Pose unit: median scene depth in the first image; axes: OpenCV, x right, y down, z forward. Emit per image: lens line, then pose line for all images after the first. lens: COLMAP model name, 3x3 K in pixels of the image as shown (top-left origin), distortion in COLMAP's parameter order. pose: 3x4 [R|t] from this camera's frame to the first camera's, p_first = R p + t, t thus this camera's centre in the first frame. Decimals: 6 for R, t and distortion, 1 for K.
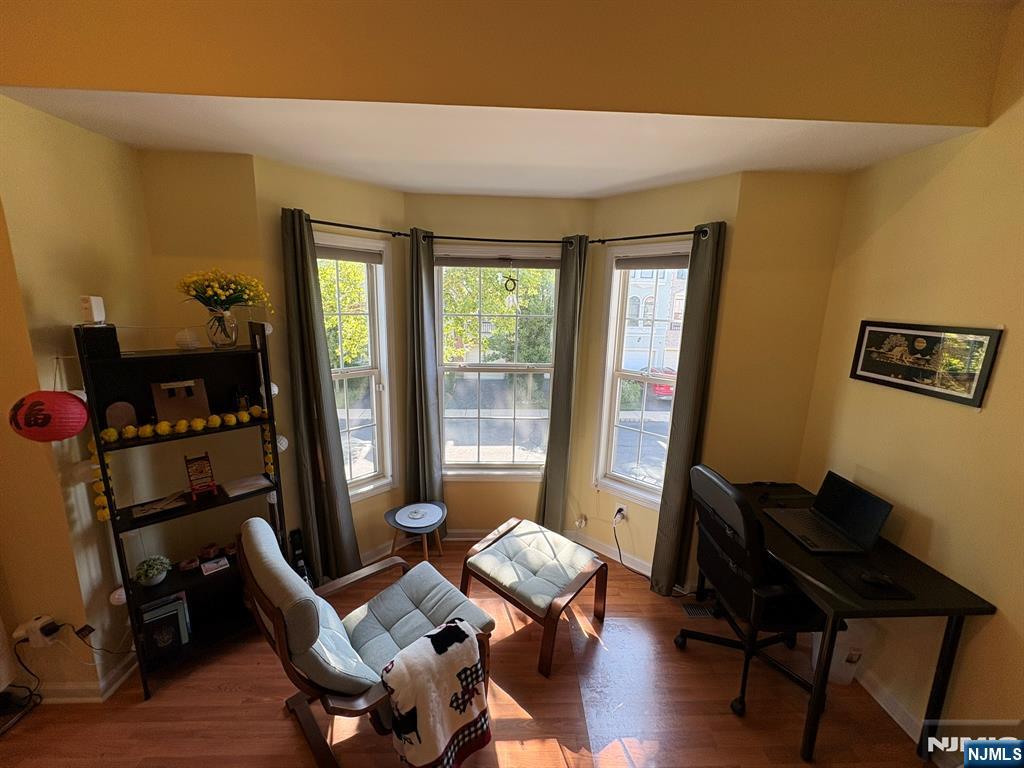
lens RADIAL K [[411.3, 0, 511.4], [0, 411.3, 381.8], [0, 0, 1]] dist [0.000857, 0.000221]
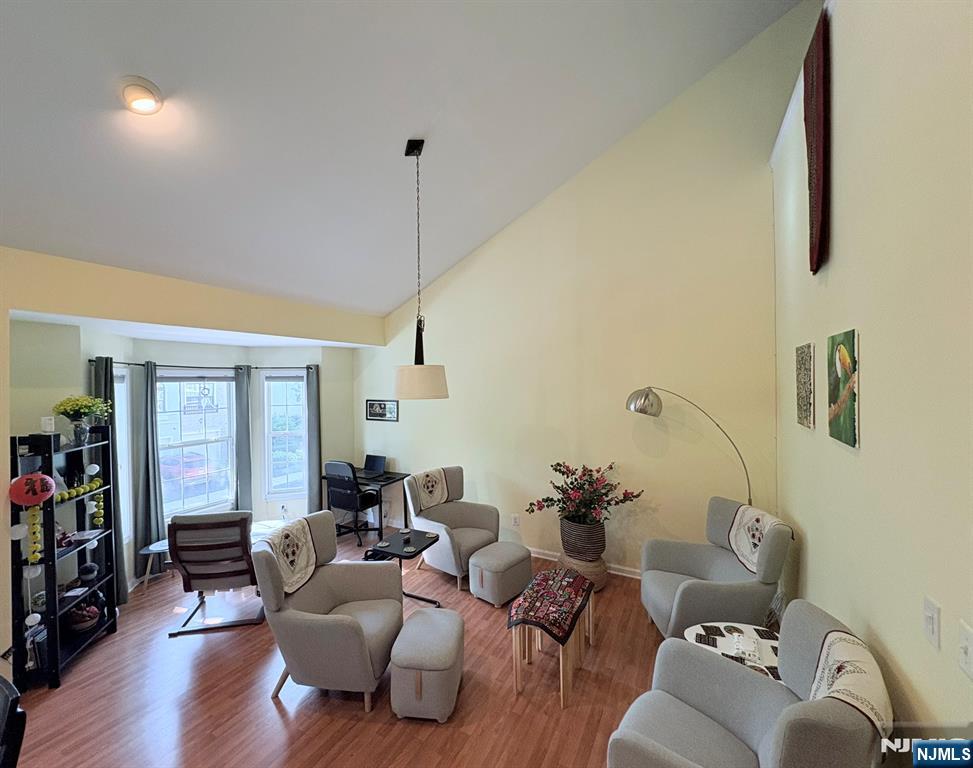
lens RADIAL K [[410.5, 0, 462.2], [0, 410.5, 382.7], [0, 0, 1]] dist [0.001931, 0.000157]
pose [[0.525539, -0.027347, 0.850330, -1.139712], [0.197898, 0.975997, -0.090921, 0.119202], [-0.827433, 0.216061, 0.518336, -0.989369]]
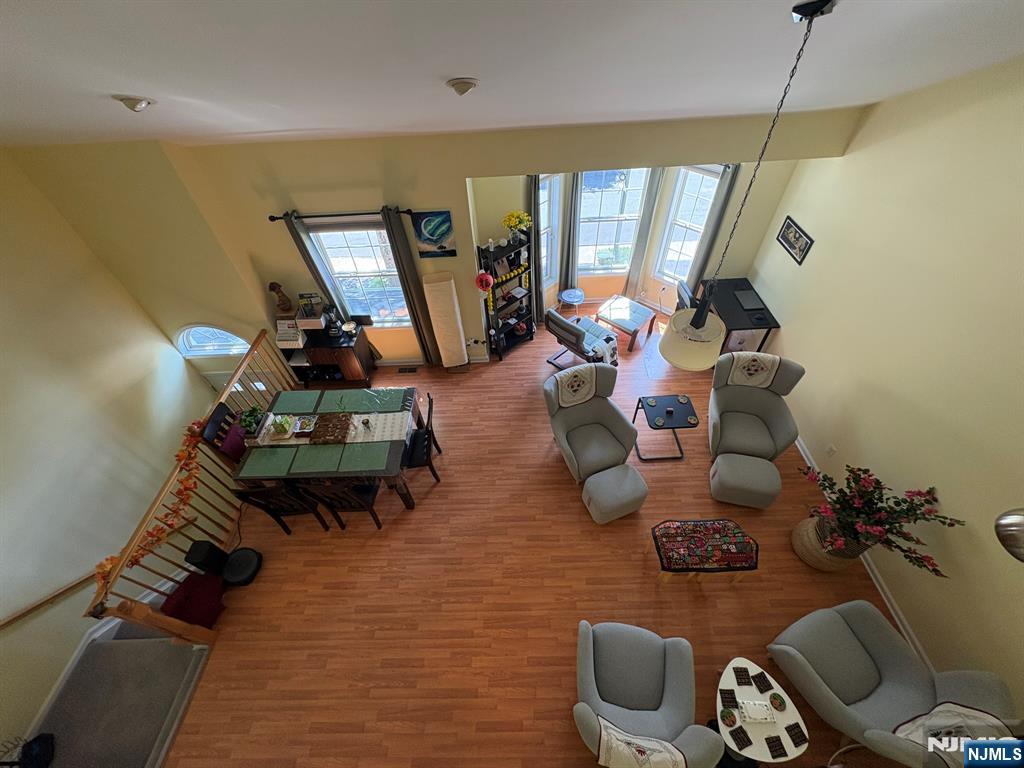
lens RADIAL K [[411.3, 0, 511.4], [0, 411.3, 381.8], [0, 0, 1]] dist [0.000857, 0.000221]
pose [[0.997204, -0.024522, -0.070585, -0.504319], [0.061447, 0.806611, 0.587880, -0.783623], [0.042519, -0.590574, 0.805862, -1.355556]]
